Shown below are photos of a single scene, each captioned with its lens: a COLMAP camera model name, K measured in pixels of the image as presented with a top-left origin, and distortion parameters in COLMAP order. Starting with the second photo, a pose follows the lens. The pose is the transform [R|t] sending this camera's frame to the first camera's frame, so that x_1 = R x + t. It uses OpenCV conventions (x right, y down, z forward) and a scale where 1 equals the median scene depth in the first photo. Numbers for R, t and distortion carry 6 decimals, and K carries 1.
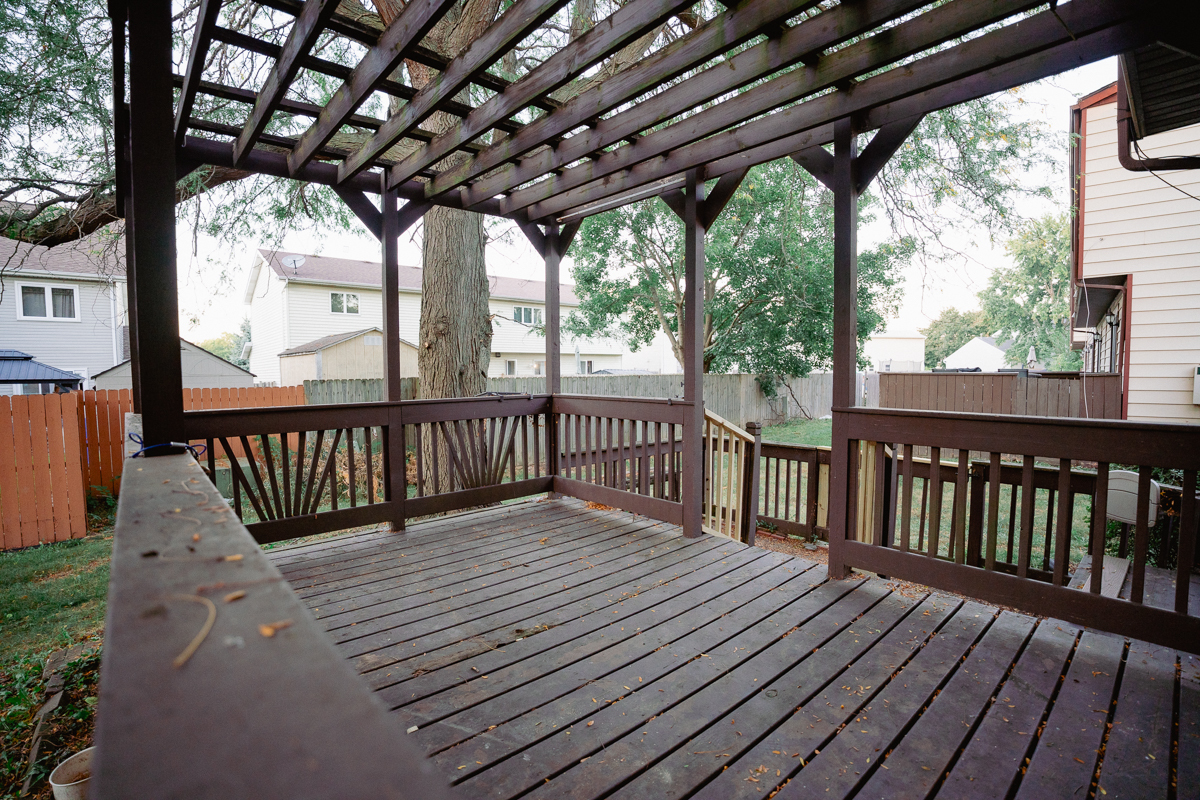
lens RADIAL K [[545.0, 0, 604.2], [0, 545.0, 405.1], [0, 0, 1]] dist [-0.050972, 0.005063]
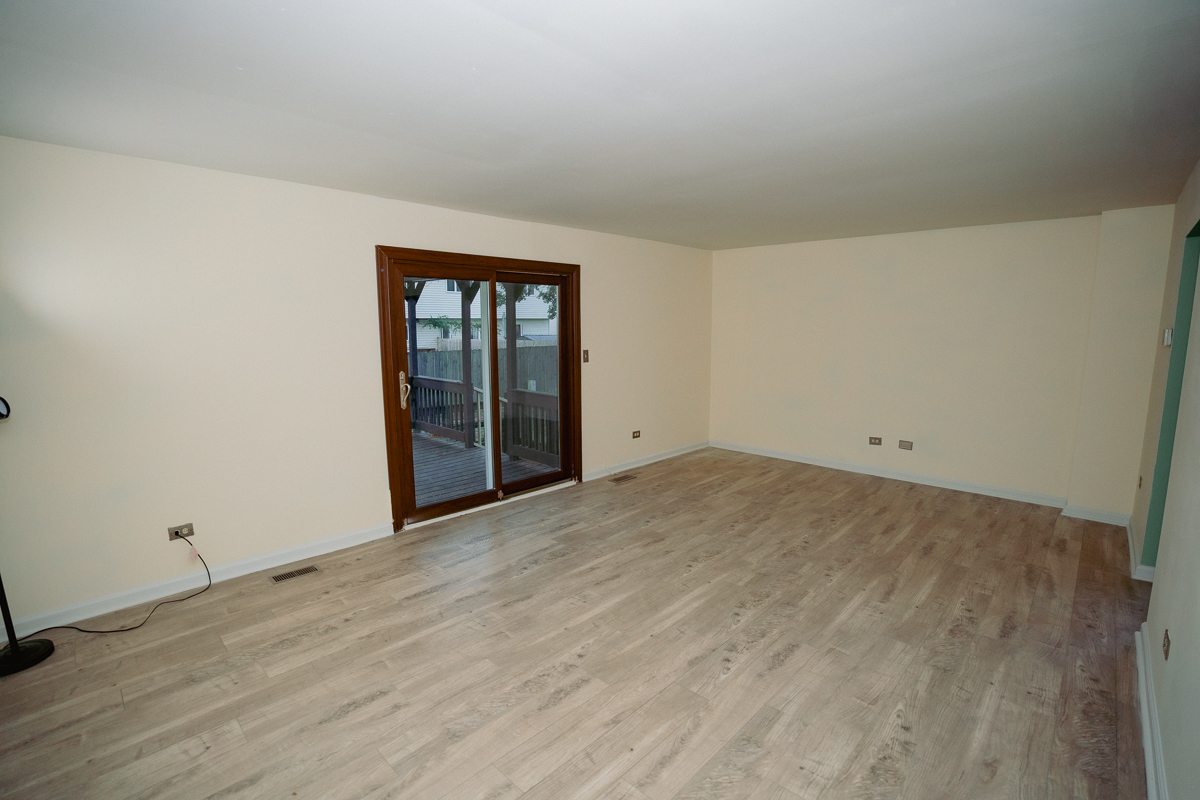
lens RADIAL K [[545.0, 0, 596.4], [0, 545.0, 393.0], [0, 0, 1]] dist [-0.050972, 0.005063]
pose [[0.996505, 0.005268, 0.083369, 0.420492], [-0.010065, 0.998310, 0.057228, -0.085648], [-0.082926, -0.057867, 0.994874, -0.997978]]
